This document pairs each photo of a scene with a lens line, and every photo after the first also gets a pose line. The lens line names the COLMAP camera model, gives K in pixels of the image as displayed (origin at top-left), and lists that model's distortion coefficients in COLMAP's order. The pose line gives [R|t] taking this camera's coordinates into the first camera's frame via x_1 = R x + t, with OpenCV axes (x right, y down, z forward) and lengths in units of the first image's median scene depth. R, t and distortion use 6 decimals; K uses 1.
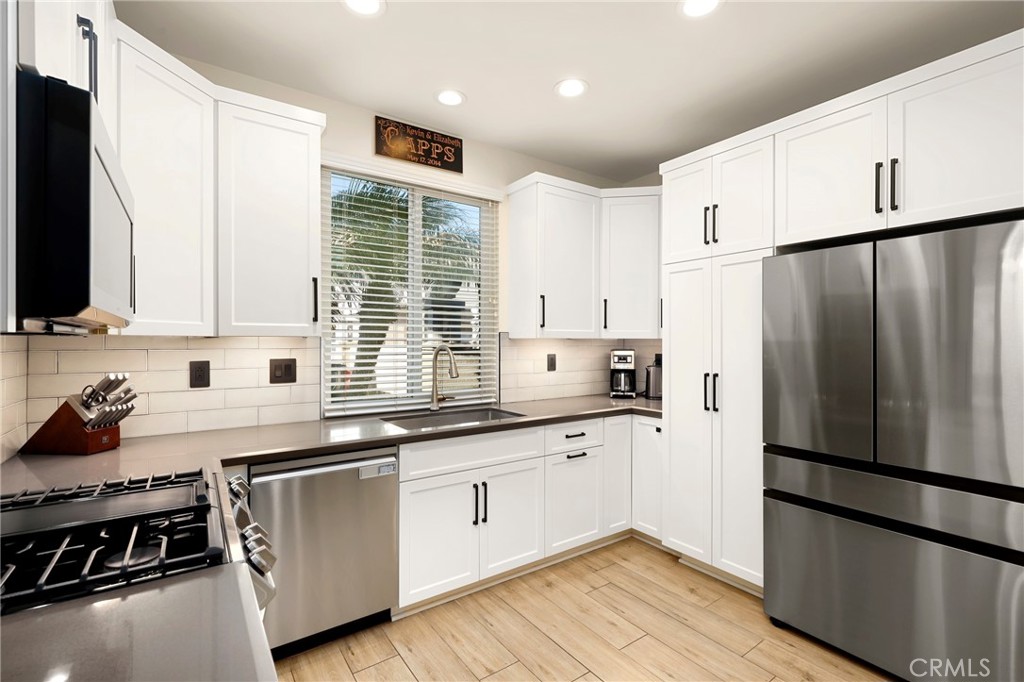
lens RADIAL K [[464.3, 0, 522.4], [0, 464.3, 341.6], [0, 0, 1]] dist [-0.000451, -0.000135]
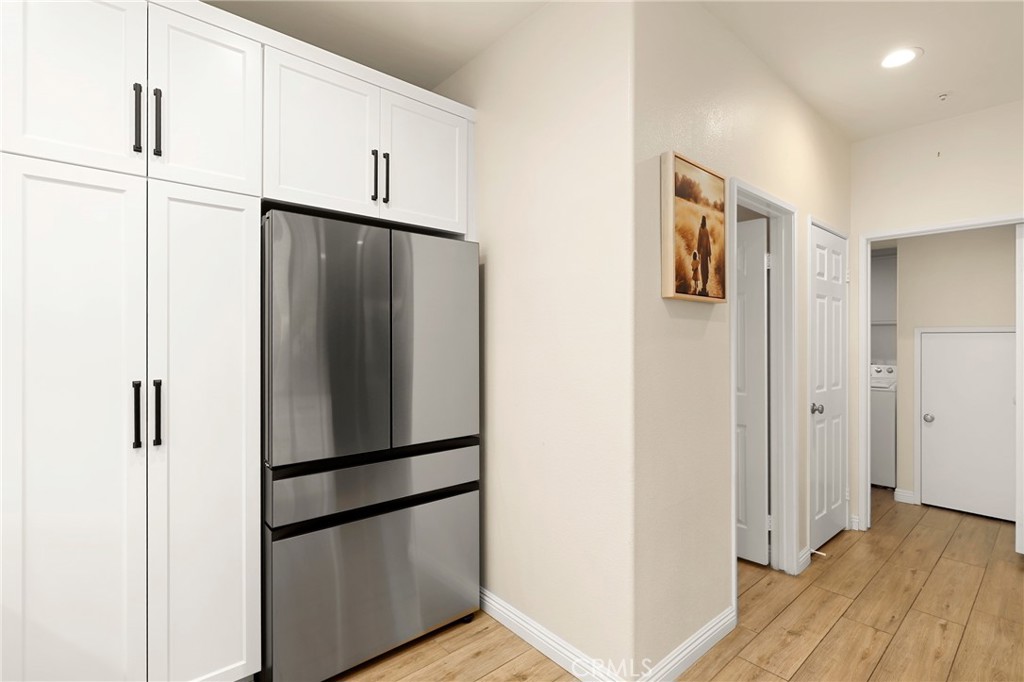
lens RADIAL K [[475.7, 0, 503.2], [0, 475.7, 341.3], [0, 0, 1]] dist [0.000681, 0.000086]
pose [[-0.073747, -0.001380, 0.997276, -0.209454], [0.002467, 0.999996, 0.001566, 0.018968], [-0.997274, 0.002576, -0.073743, 0.606150]]
